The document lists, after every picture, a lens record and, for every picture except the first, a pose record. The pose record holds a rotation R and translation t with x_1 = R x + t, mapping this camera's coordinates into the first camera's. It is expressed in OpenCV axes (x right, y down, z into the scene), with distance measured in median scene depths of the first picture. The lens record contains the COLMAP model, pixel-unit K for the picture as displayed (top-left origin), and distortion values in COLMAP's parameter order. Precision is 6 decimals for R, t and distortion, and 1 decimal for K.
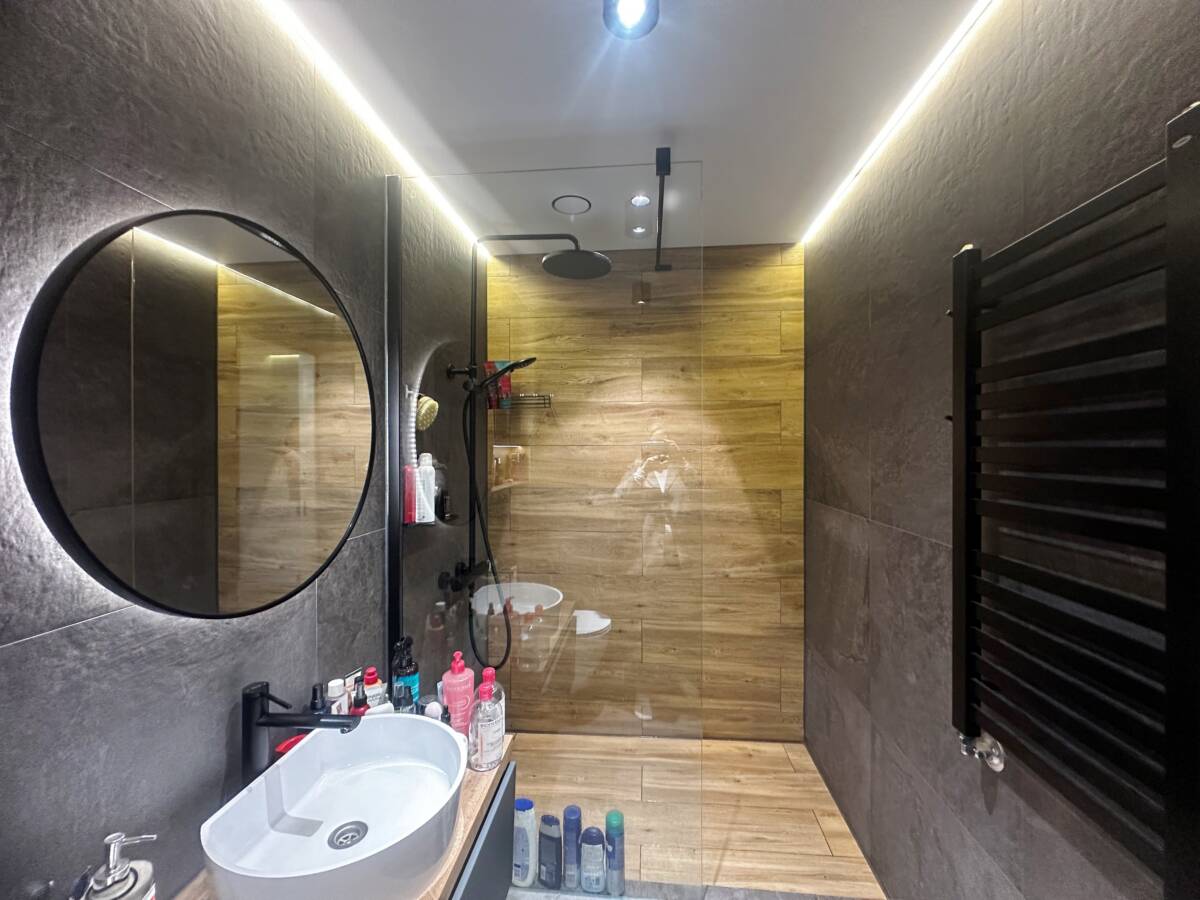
lens RADIAL K [[479.9, 0, 600.0], [0, 479.9, 447.7], [0, 0, 1]] dist [-0.001462, 0.000721]
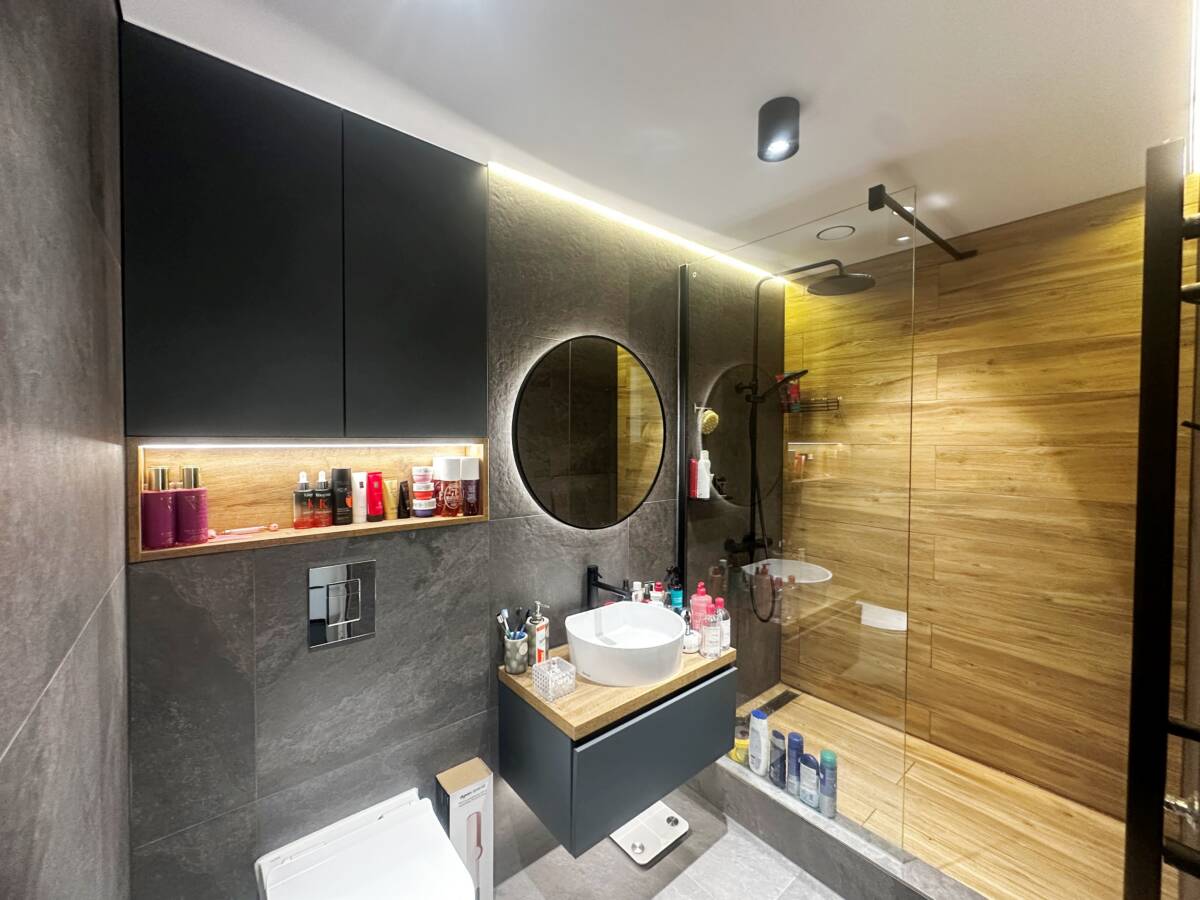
lens RADIAL K [[479.9, 0, 600.5], [0, 479.9, 448.2], [0, 0, 1]] dist [-0.001462, 0.000721]
pose [[0.708159, 0.018378, -0.705814, 0.298313], [-0.004976, 0.999766, 0.021039, -0.016479], [0.706035, -0.011387, 0.708085, -0.165073]]
